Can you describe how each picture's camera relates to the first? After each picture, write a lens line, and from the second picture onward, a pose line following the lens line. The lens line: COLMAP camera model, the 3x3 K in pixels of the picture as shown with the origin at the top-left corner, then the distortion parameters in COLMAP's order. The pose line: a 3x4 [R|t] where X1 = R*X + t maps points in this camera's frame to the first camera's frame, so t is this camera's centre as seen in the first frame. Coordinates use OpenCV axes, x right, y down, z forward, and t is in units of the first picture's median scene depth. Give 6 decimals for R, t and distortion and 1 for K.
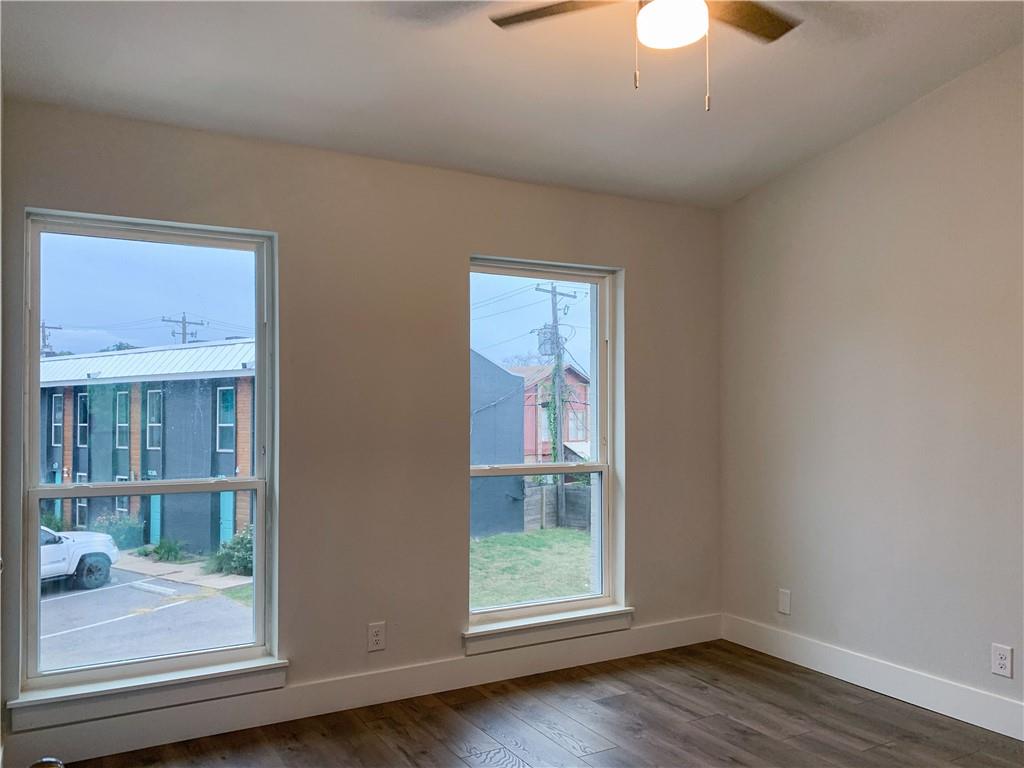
lens RADIAL K [[790.8, 0, 508.9], [0, 790.8, 405.1], [0, 0, 1]] dist [0.003064, -0.001070]
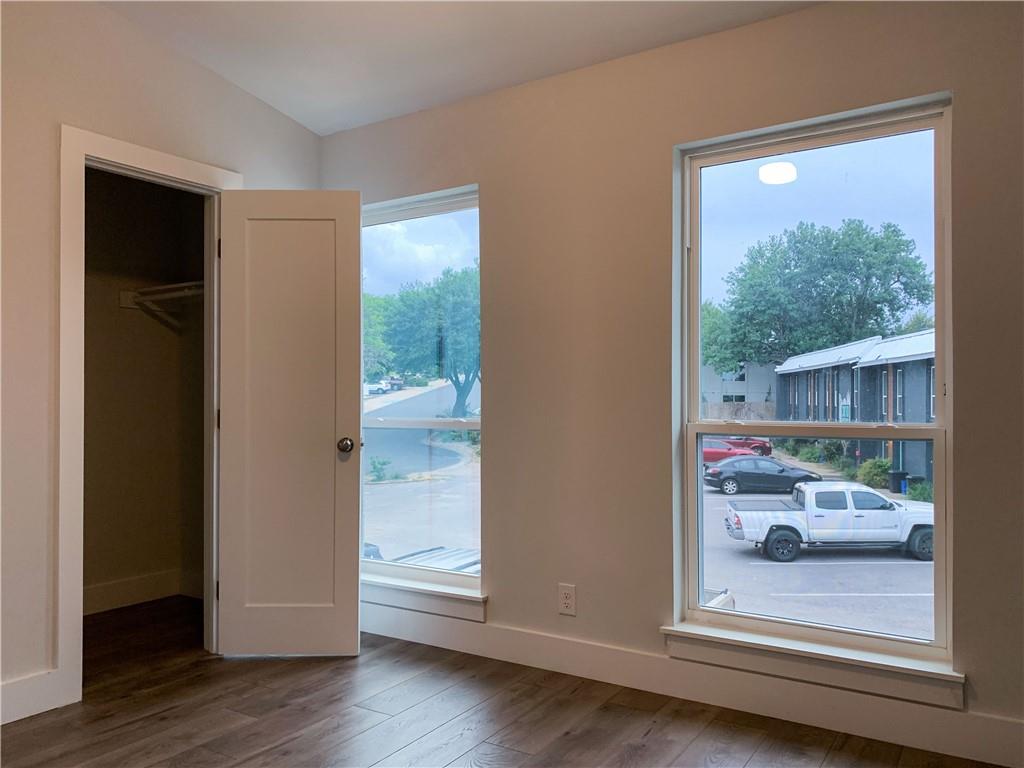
lens RADIAL K [[790.0, 0, 512.0], [0, 790.0, 384.0], [0, 0, 1]] dist [0.002742, -0.004355]
pose [[0.472552, -0.010347, -0.881242, 0.531843], [0.015618, 0.999872, -0.003364, 0.041728], [0.881164, -0.012174, 0.472653, 0.456937]]
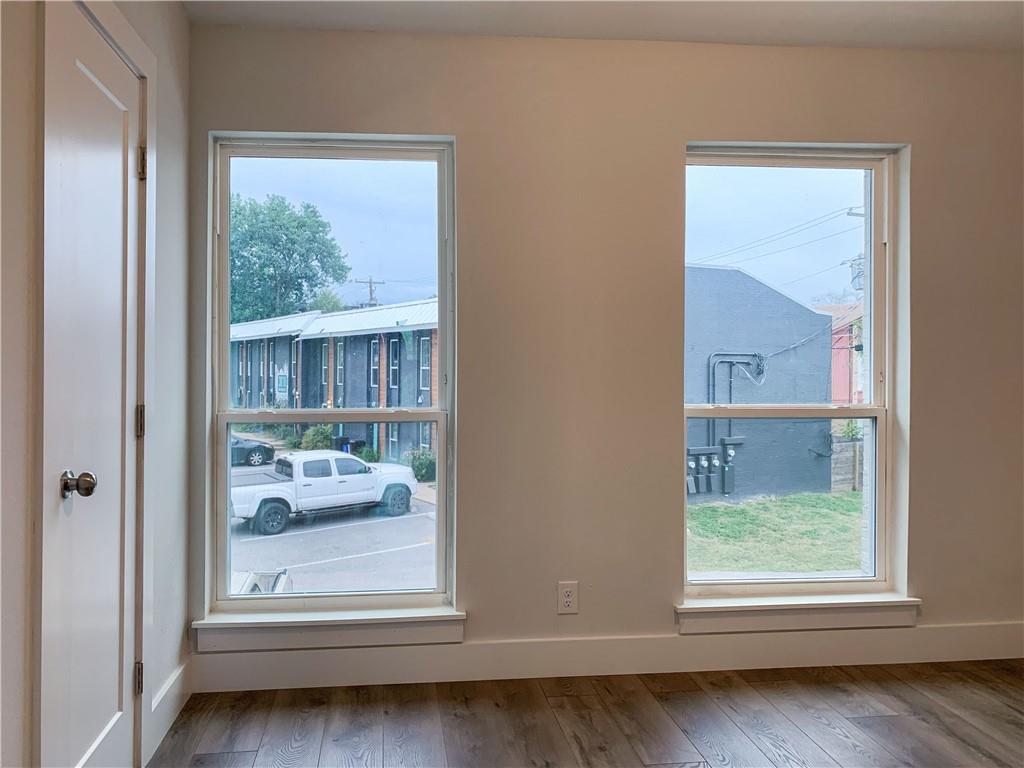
lens RADIAL K [[801.5, 0, 478.2], [0, 801.5, 367.4], [0, 0, 1]] dist [0.048779, -0.057473]
pose [[0.919767, 0.005183, -0.392431, 0.074996], [0.003022, 0.999790, 0.020286, 0.021217], [0.392453, -0.019845, 0.919558, 0.142289]]
